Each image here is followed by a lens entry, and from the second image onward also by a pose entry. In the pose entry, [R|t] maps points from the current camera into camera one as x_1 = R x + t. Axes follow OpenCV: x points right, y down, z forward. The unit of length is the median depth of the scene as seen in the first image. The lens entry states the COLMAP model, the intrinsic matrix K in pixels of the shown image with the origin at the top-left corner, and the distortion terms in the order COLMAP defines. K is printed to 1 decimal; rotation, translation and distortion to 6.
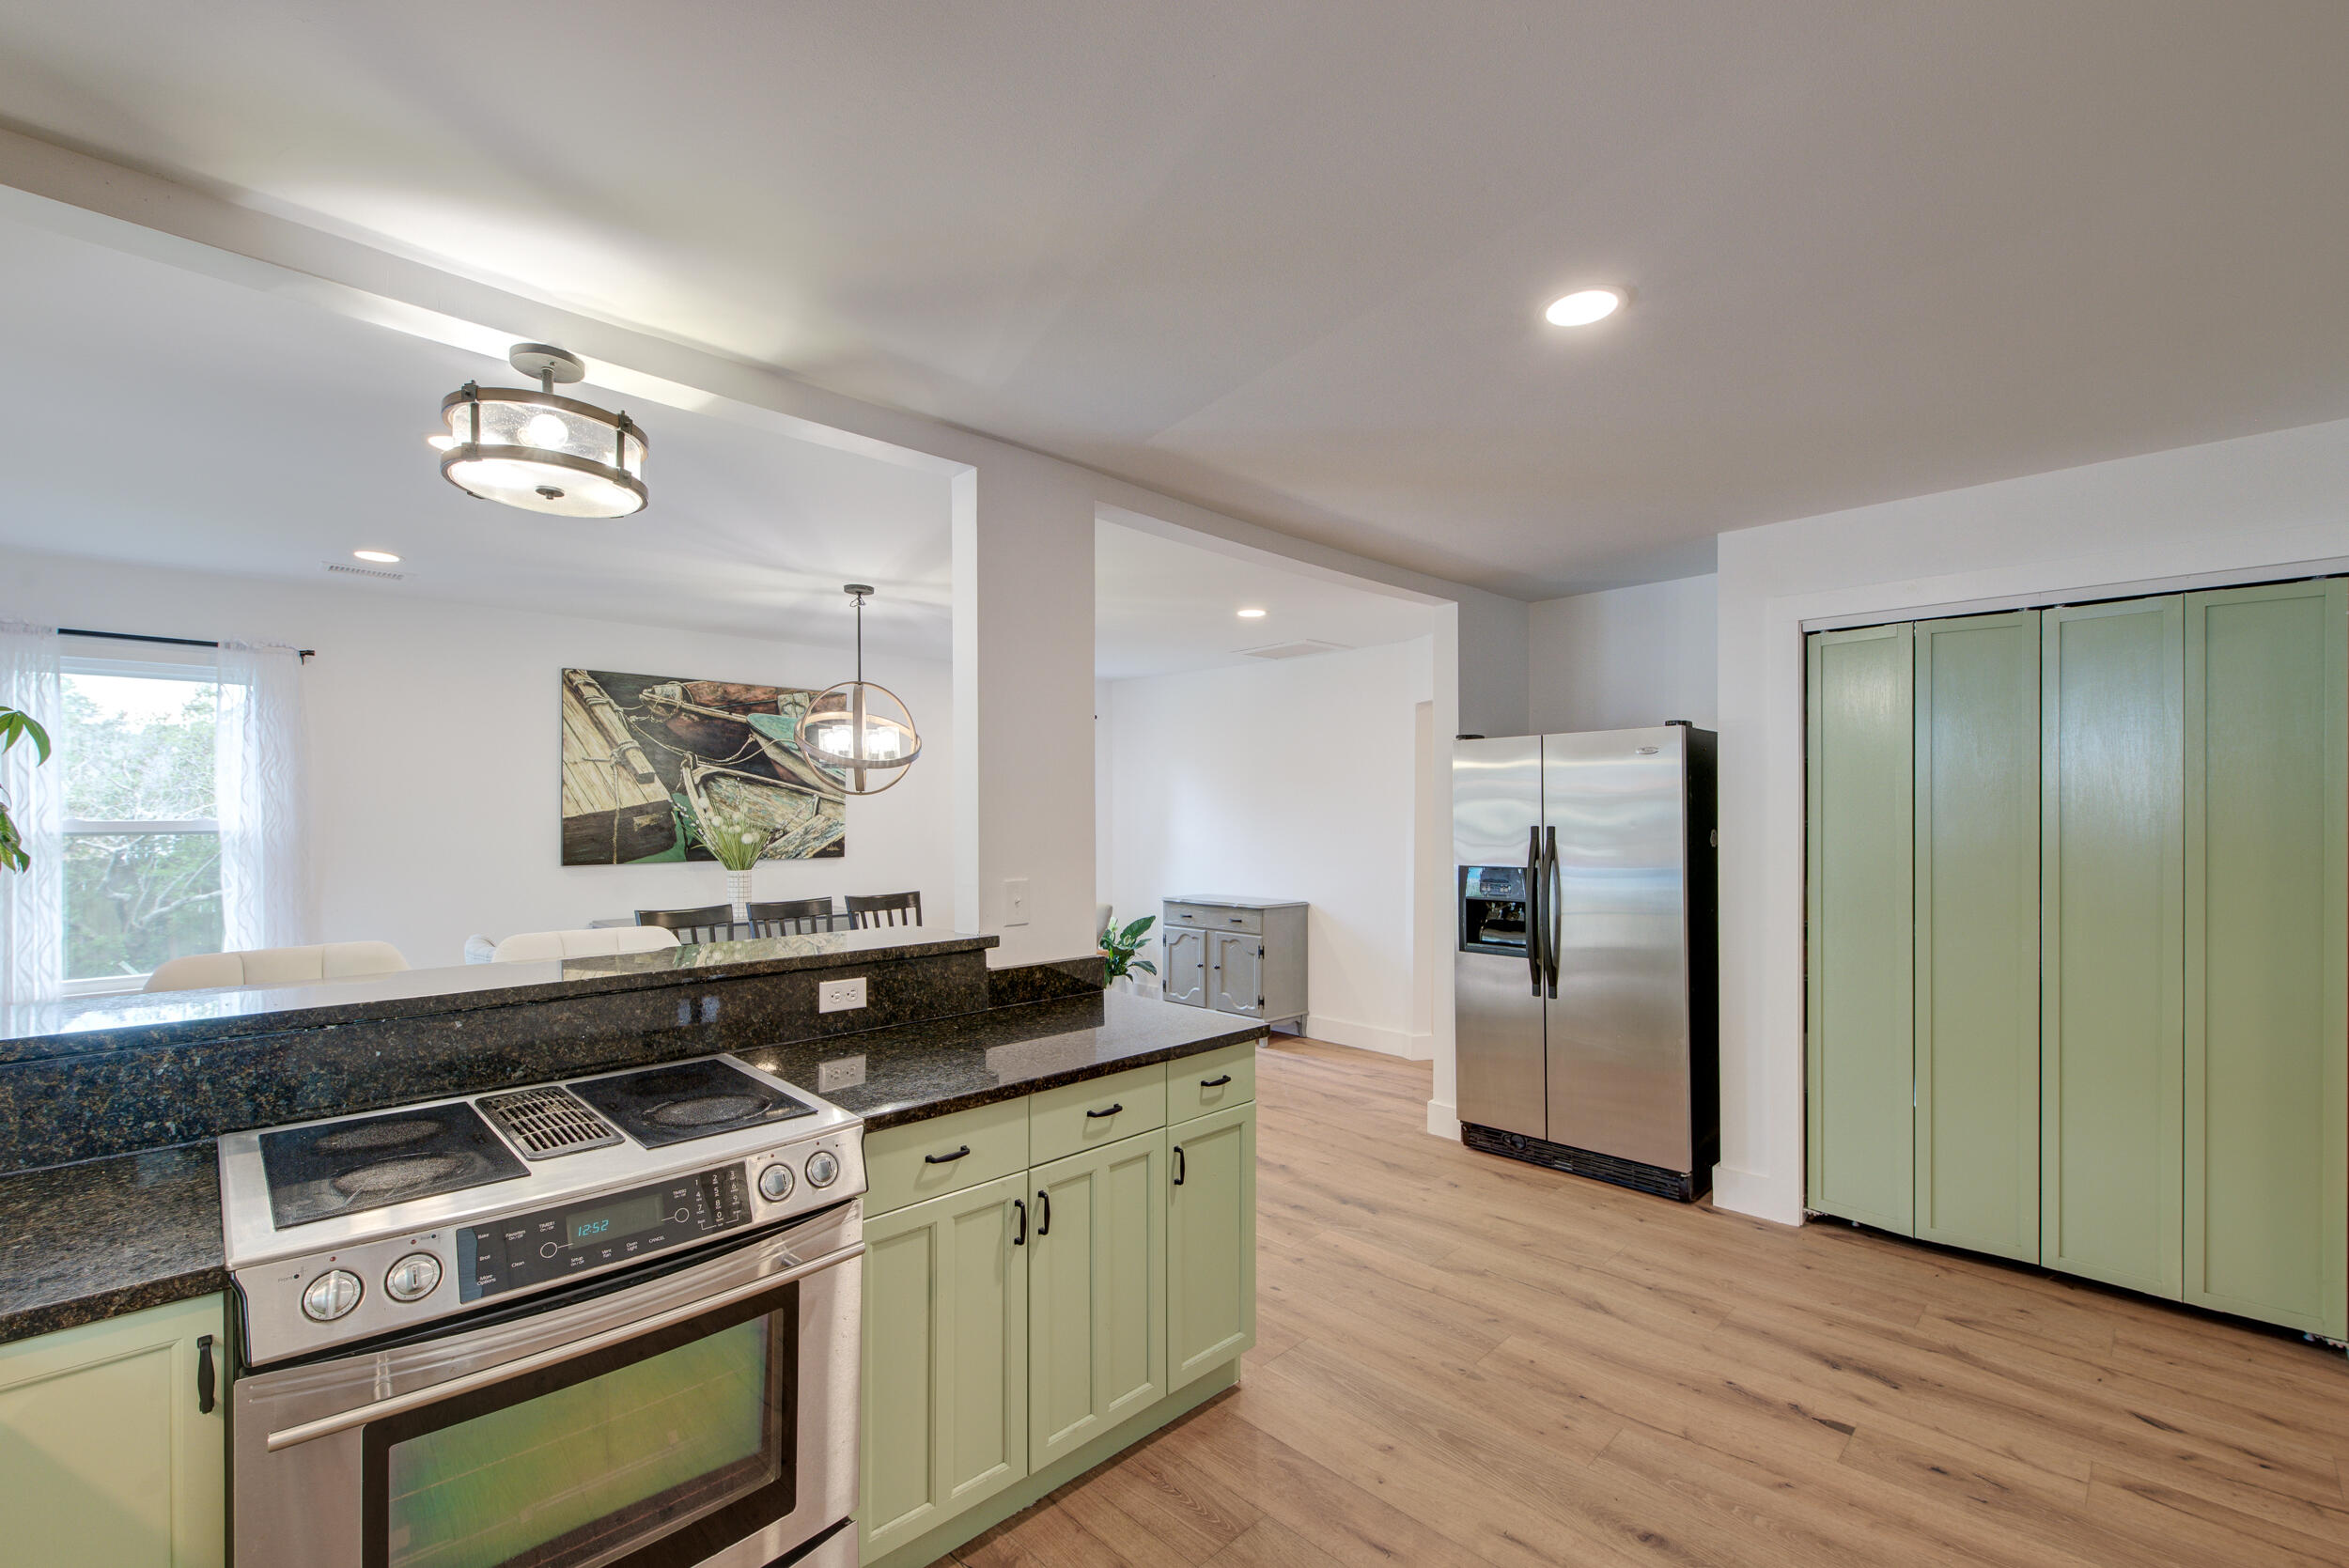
lens RADIAL K [[993.8, 0, 1170.2], [0, 993.8, 812.4], [0, 0, 1]] dist [0.028708, -0.013293]
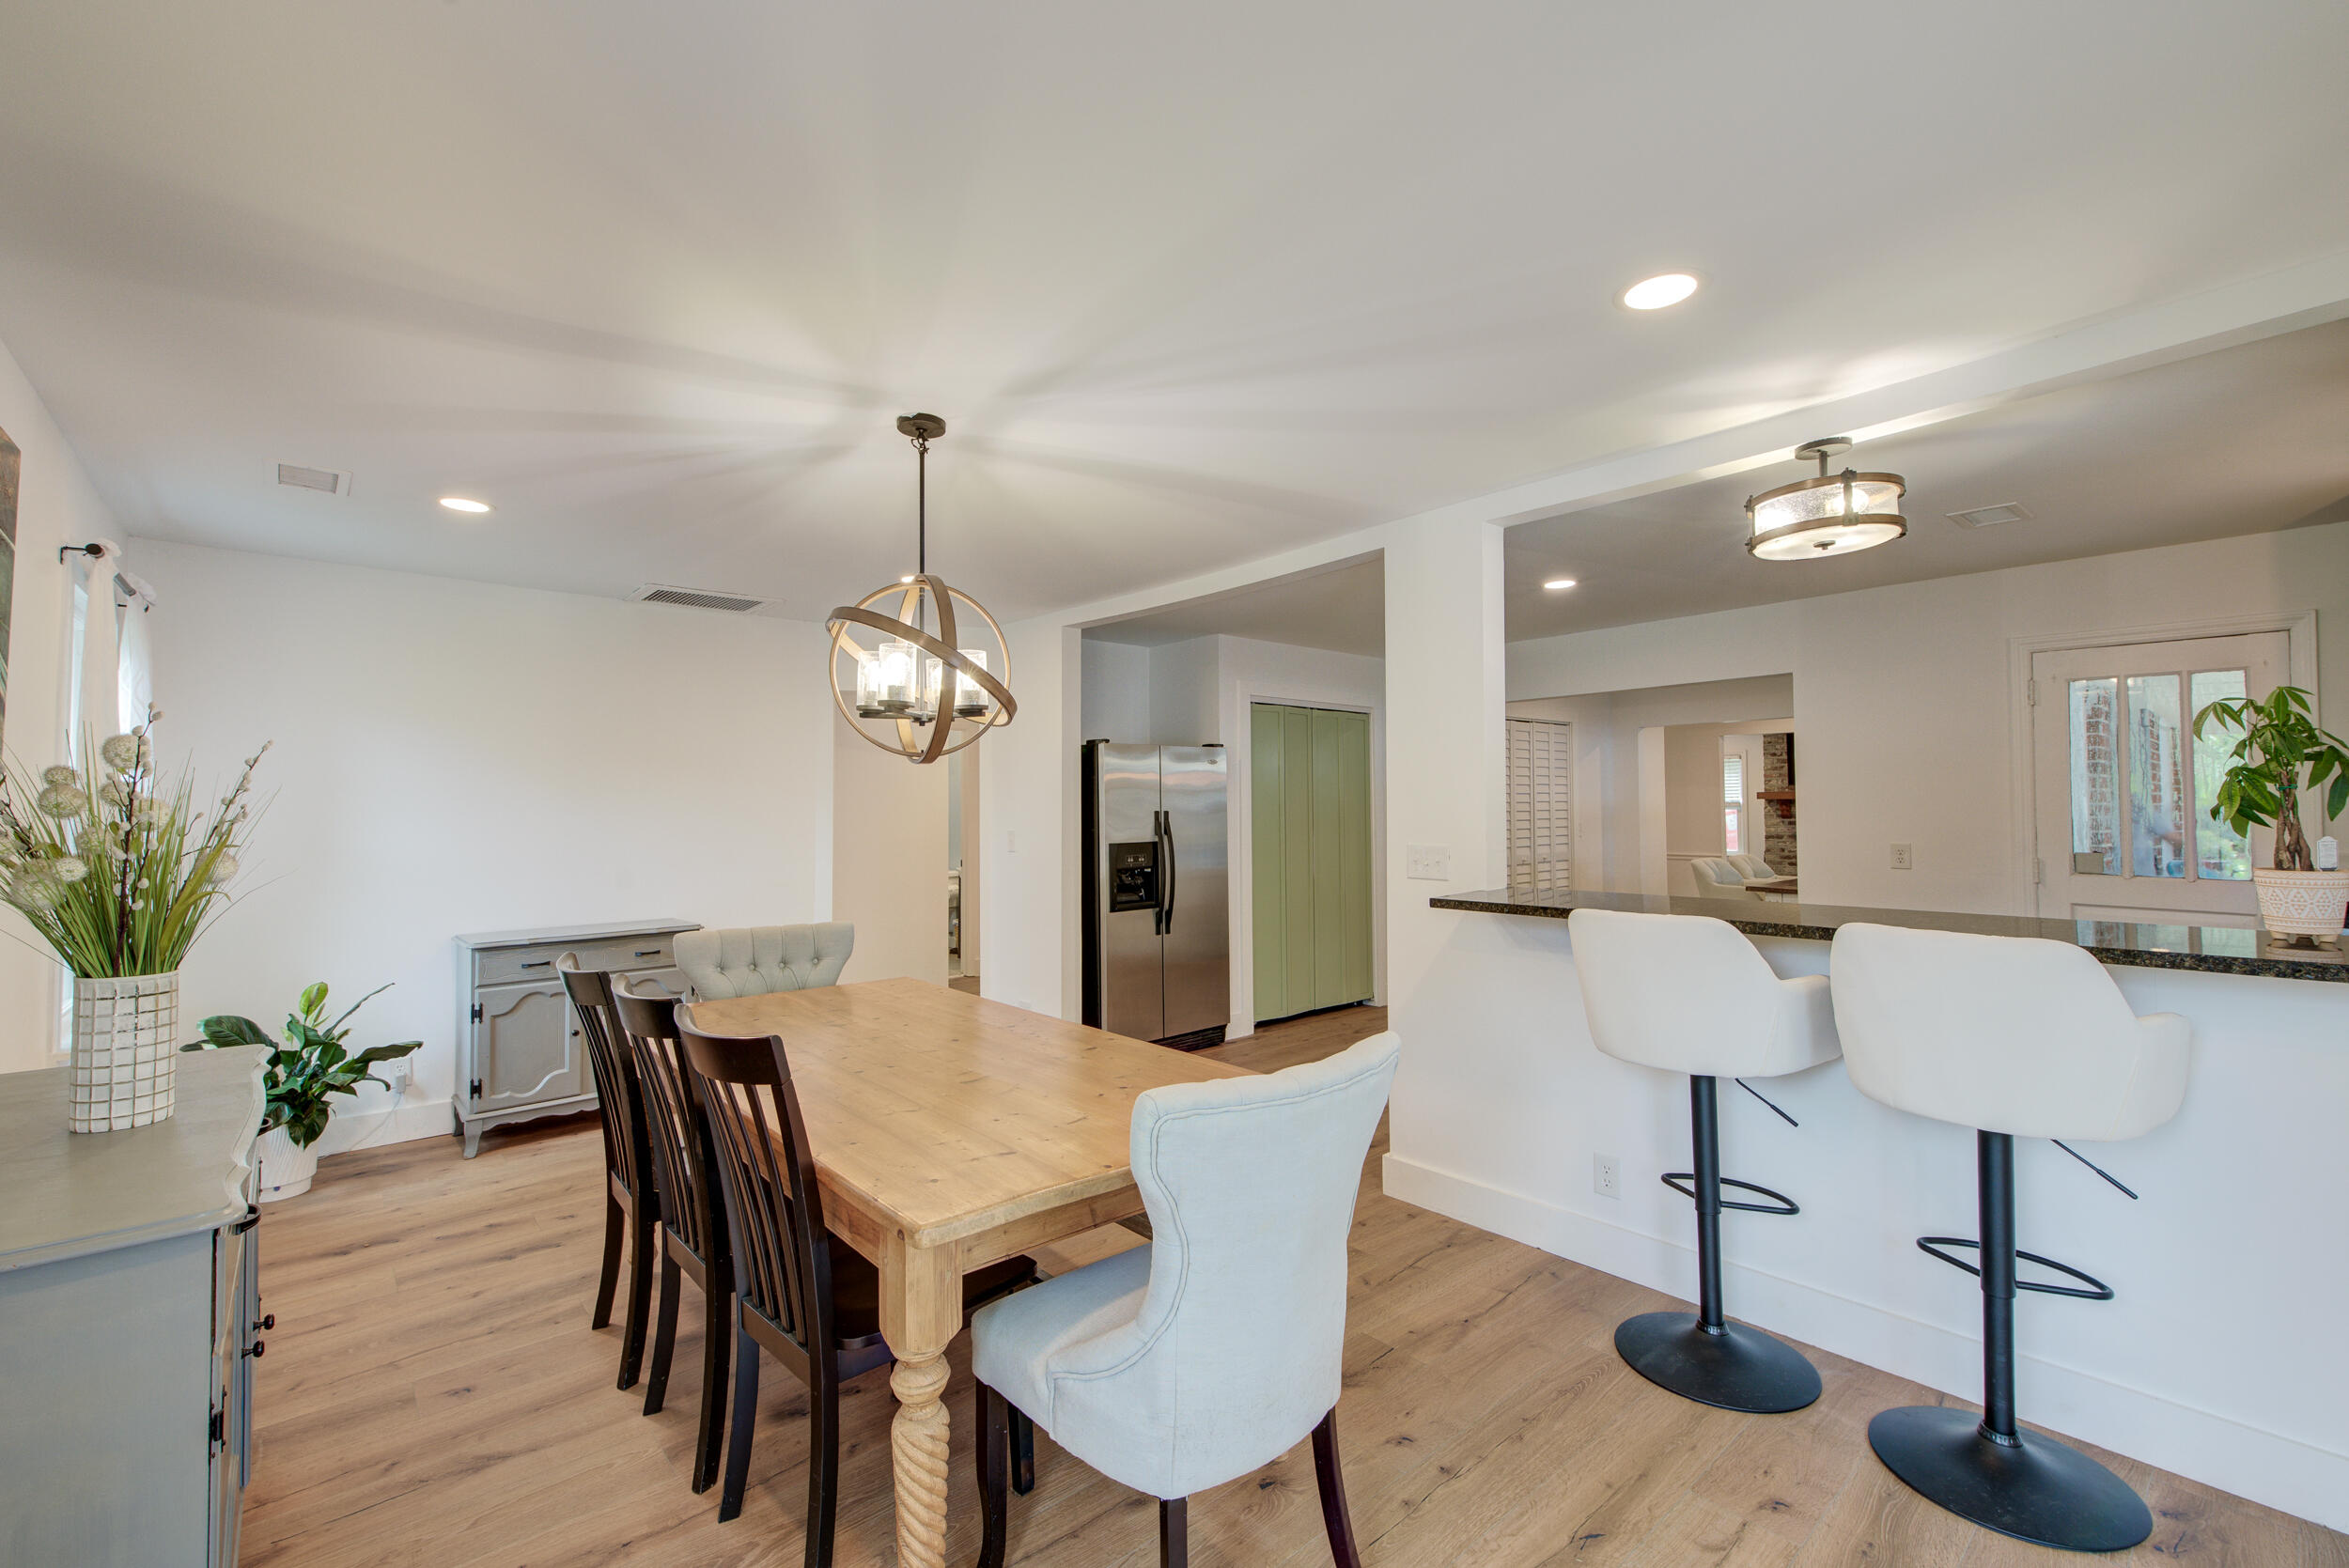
lens RADIAL K [[980.5, 0, 1174.5], [0, 980.5, 784.0], [0, 0, 1]] dist [0.008483, -0.000185]
pose [[0.057270, 0.028547, 0.997950, -0.762115], [0.007874, 0.999547, -0.029045, 0.011427], [-0.998328, 0.009522, 0.057020, 0.693434]]
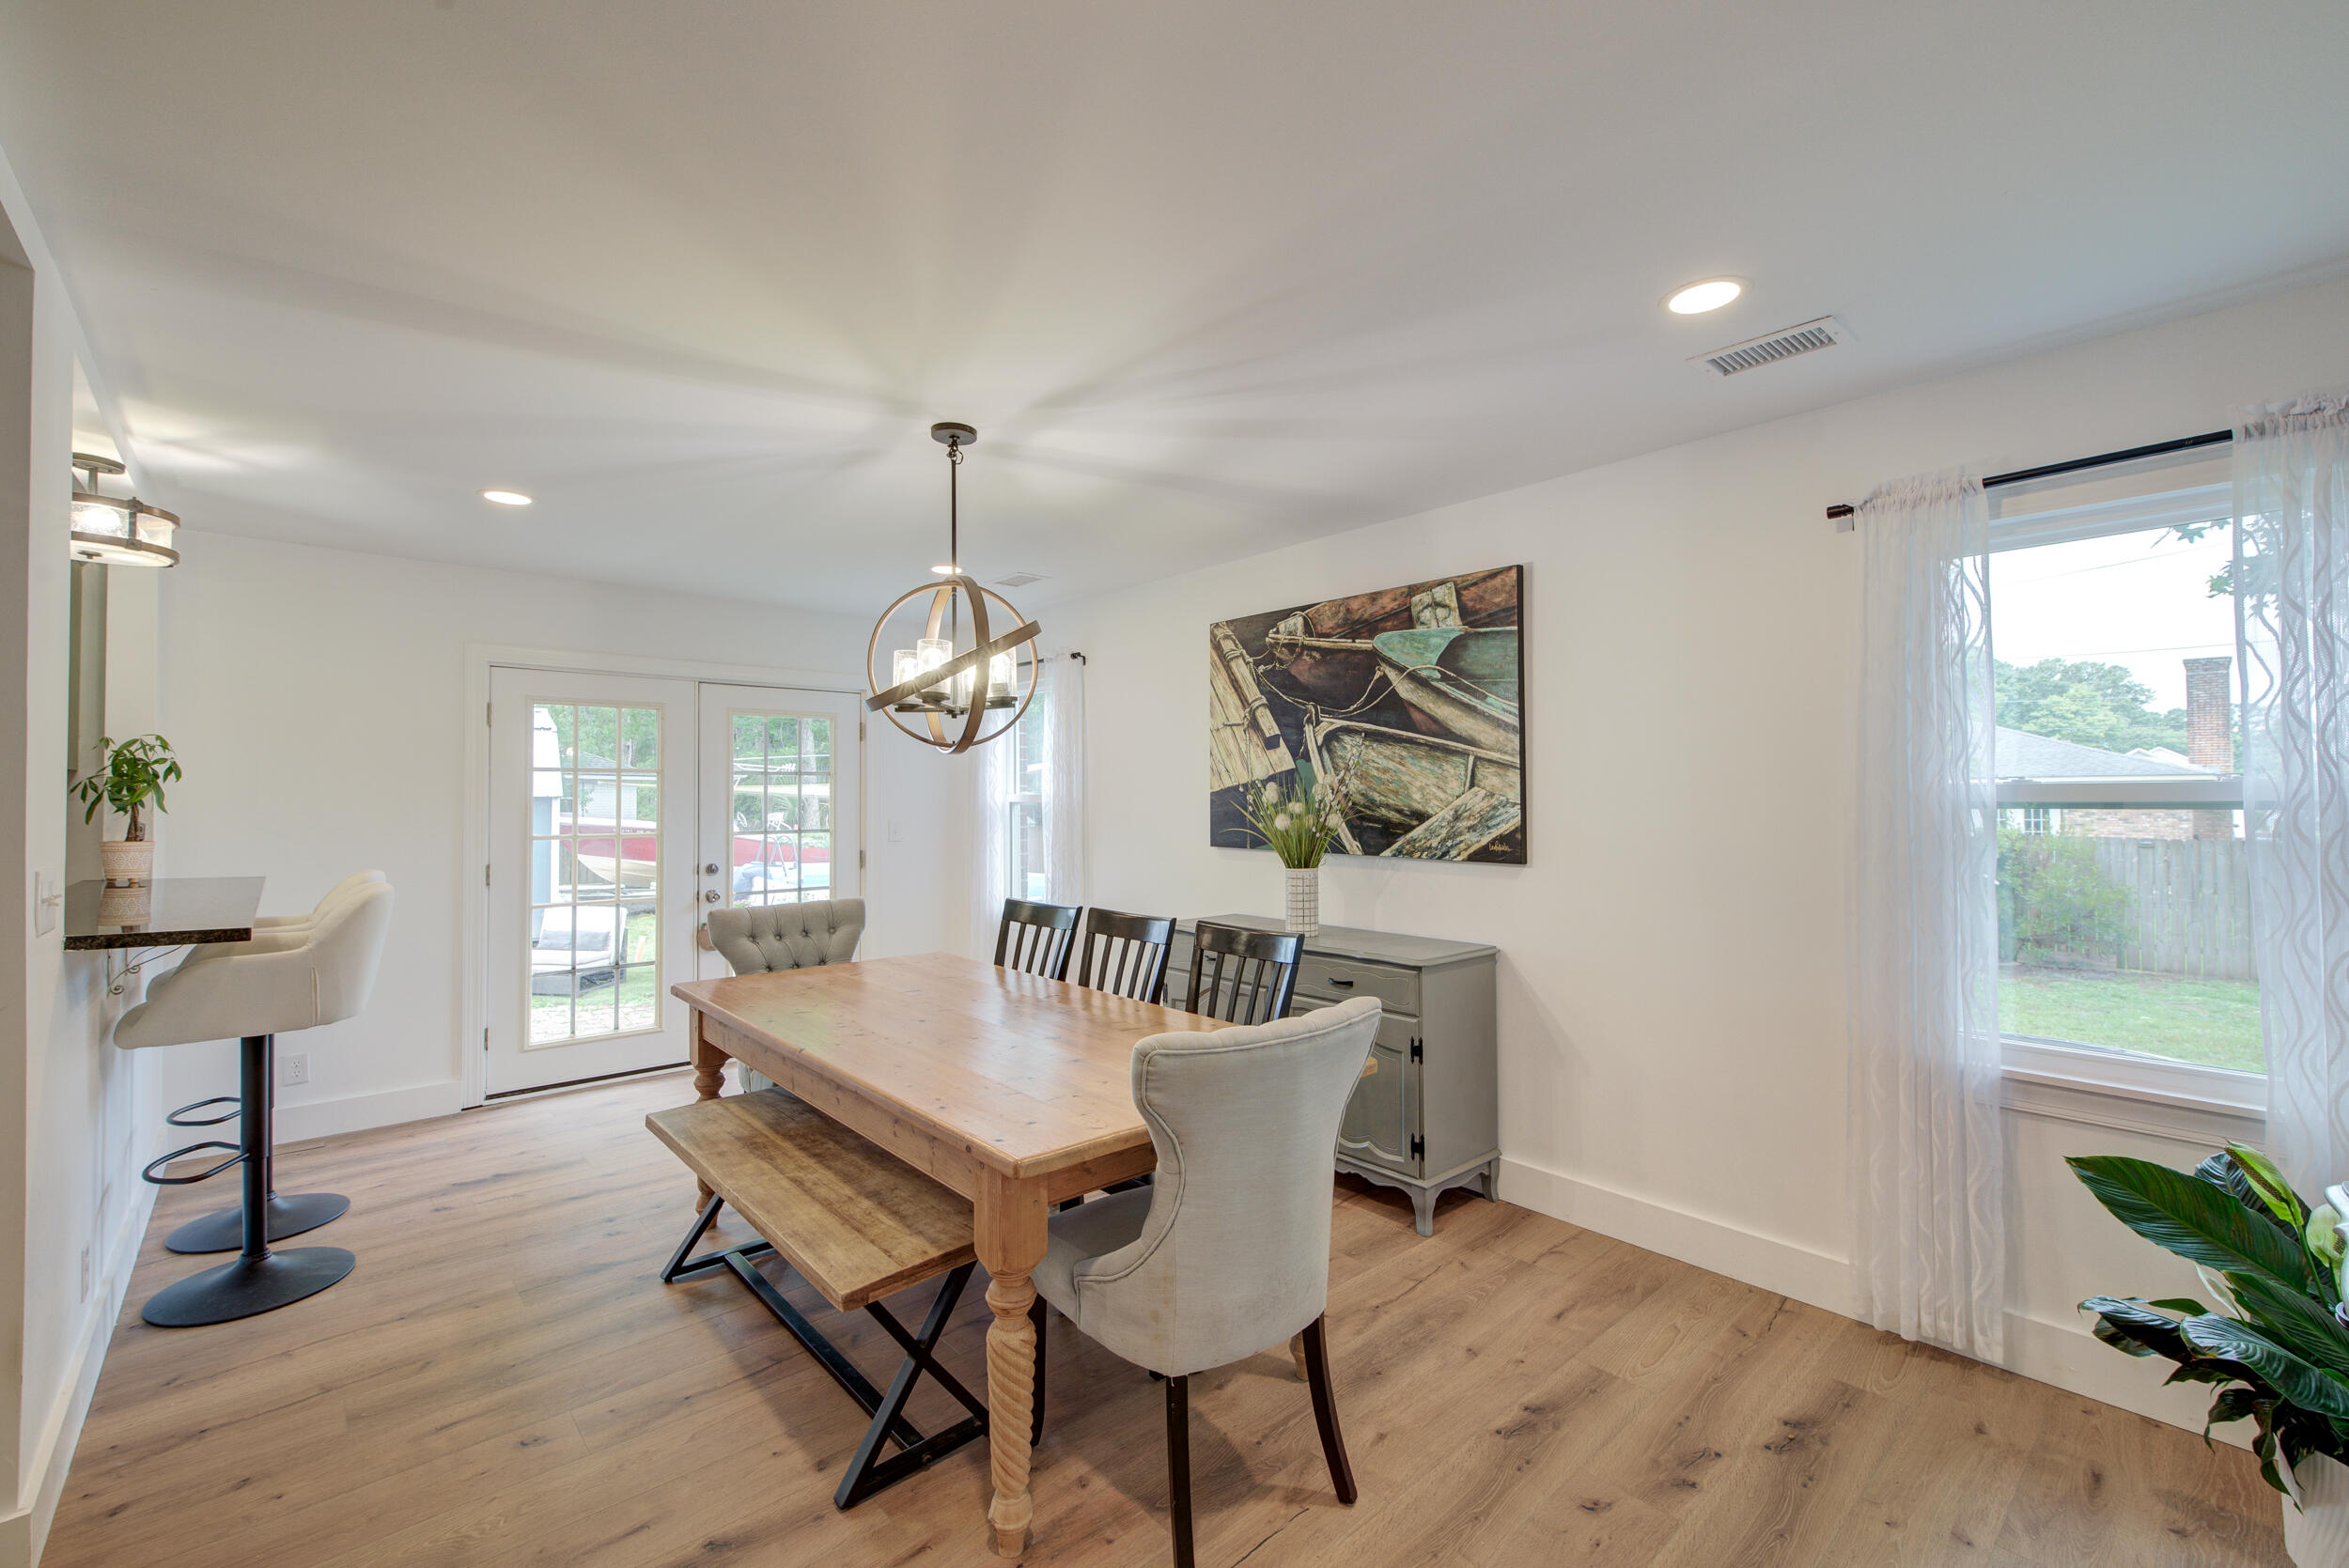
lens RADIAL K [[980.5, 0, 1174.5], [0, 980.5, 784.0], [0, 0, 1]] dist [0.008483, -0.000185]
pose [[-0.042291, -0.010715, -0.999048, 0.261587], [0.001812, 0.999940, -0.010801, 0.007404], [0.999104, -0.002267, -0.042269, 0.994284]]
